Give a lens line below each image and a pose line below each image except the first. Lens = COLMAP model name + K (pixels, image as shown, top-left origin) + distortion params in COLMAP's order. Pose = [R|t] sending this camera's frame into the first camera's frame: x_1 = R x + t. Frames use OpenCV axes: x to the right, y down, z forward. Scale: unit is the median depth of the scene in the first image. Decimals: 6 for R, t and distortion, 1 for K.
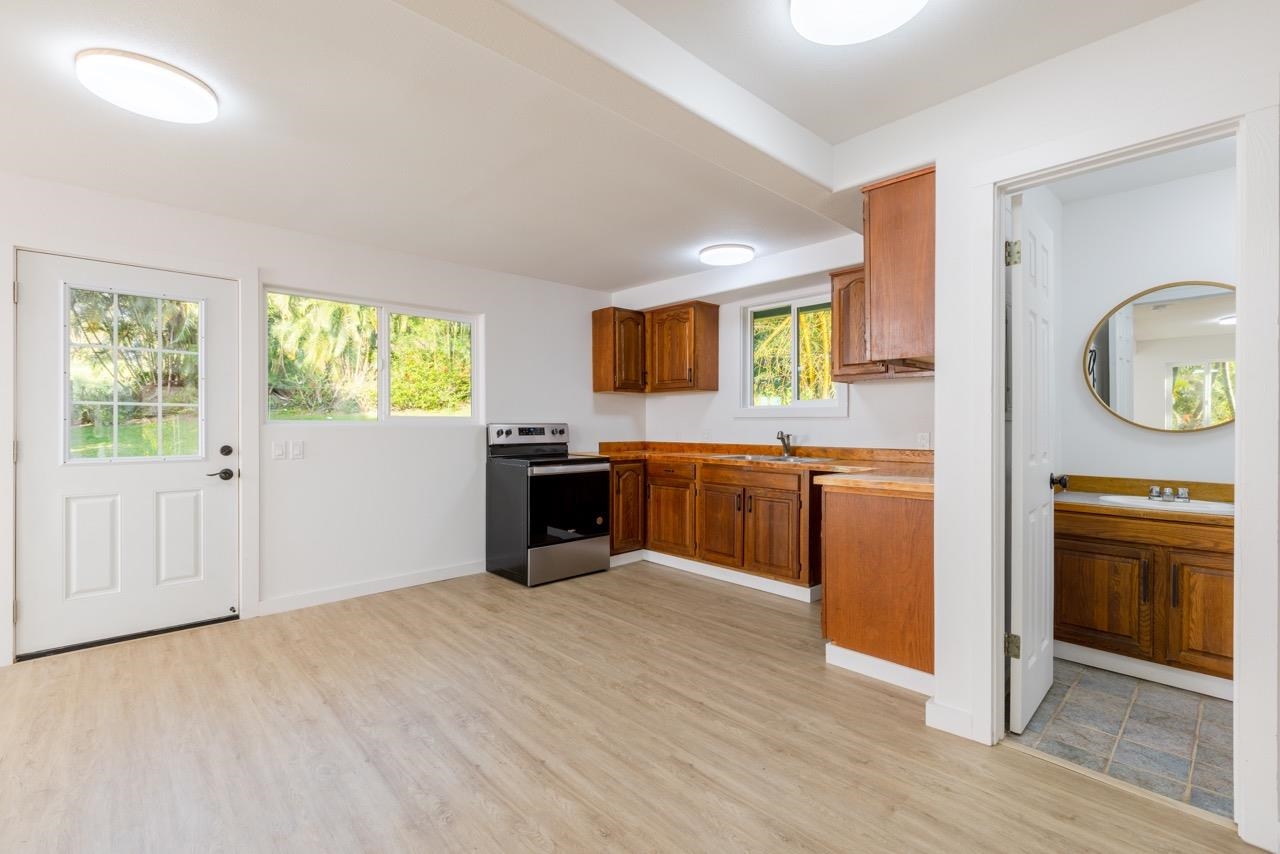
lens RADIAL K [[572.4, 0, 638.8], [0, 572.4, 427.4], [0, 0, 1]] dist [-0.001809, -0.000551]
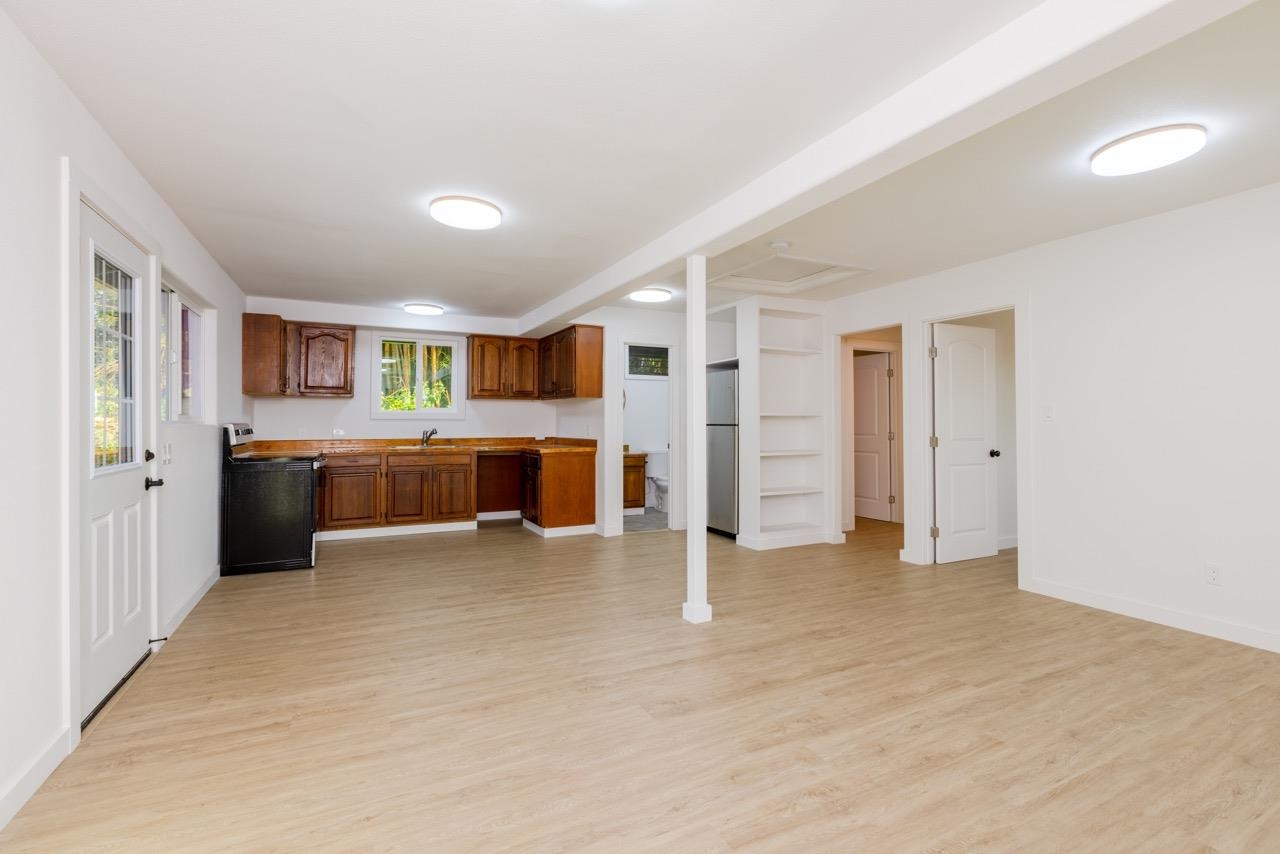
lens RADIAL K [[572.4, 0, 636.5], [0, 572.4, 423.4], [0, 0, 1]] dist [-0.001809, -0.000551]
pose [[0.288047, 0.001063, 0.957616, -1.465595], [0.008579, 0.999956, -0.003690, 0.002633], [-0.957578, 0.009278, 0.288025, 0.064584]]
